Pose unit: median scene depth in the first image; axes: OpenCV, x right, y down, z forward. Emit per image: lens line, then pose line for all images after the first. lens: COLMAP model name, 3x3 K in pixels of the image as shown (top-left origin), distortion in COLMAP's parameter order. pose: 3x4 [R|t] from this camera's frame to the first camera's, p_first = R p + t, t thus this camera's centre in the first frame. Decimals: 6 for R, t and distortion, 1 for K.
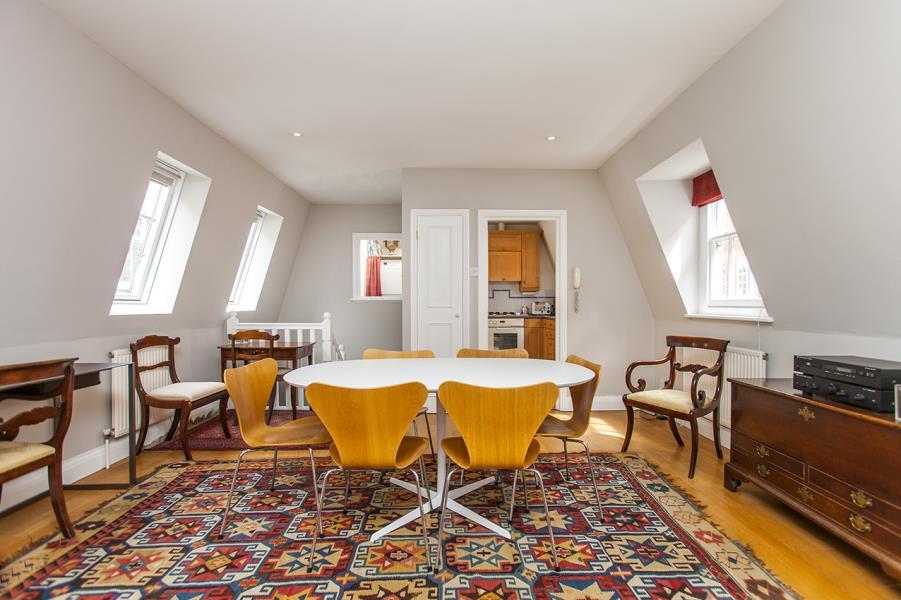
lens RADIAL K [[408.7, 0, 451.3], [0, 408.7, 307.7], [0, 0, 1]] dist [-0.000508, 0.006737]
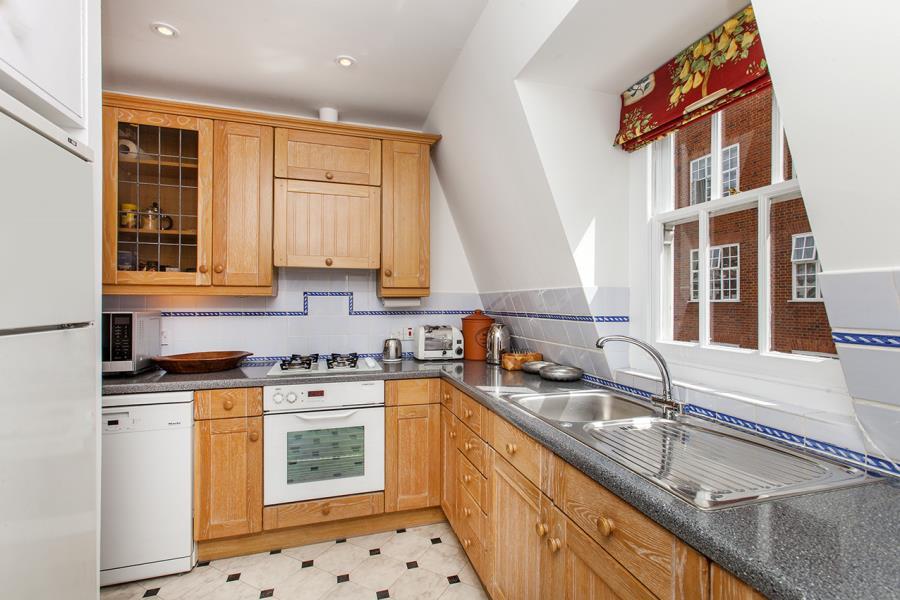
lens RADIAL K [[408.2, 0, 450.8], [0, 408.2, 307.7], [0, 0, 1]] dist [-0.000508, 0.006737]
pose [[0.961704, 0.001117, 0.274088, 0.297276], [0.000131, 0.999990, -0.004534, -0.066004], [-0.274091, 0.004396, 0.961694, 1.424676]]
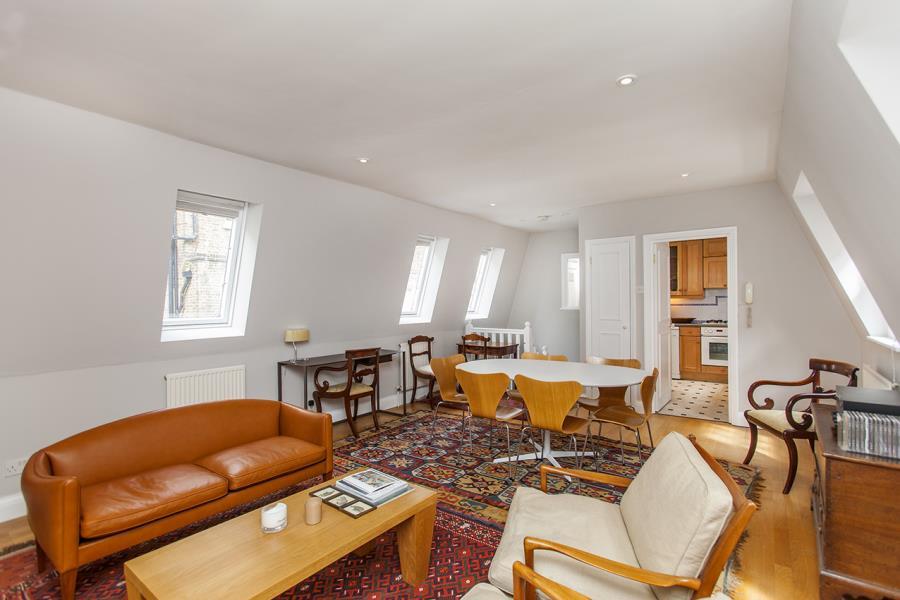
lens RADIAL K [[420.6, 0, 450.0], [0, 420.6, 300.0], [0, 0, 1]] dist [-0.002454, -0.000242]
pose [[0.792052, -0.008781, -0.610391, 0.484680], [0.004898, 0.999956, -0.008029, -0.072000], [0.610435, 0.003370, 0.792059, -0.346674]]
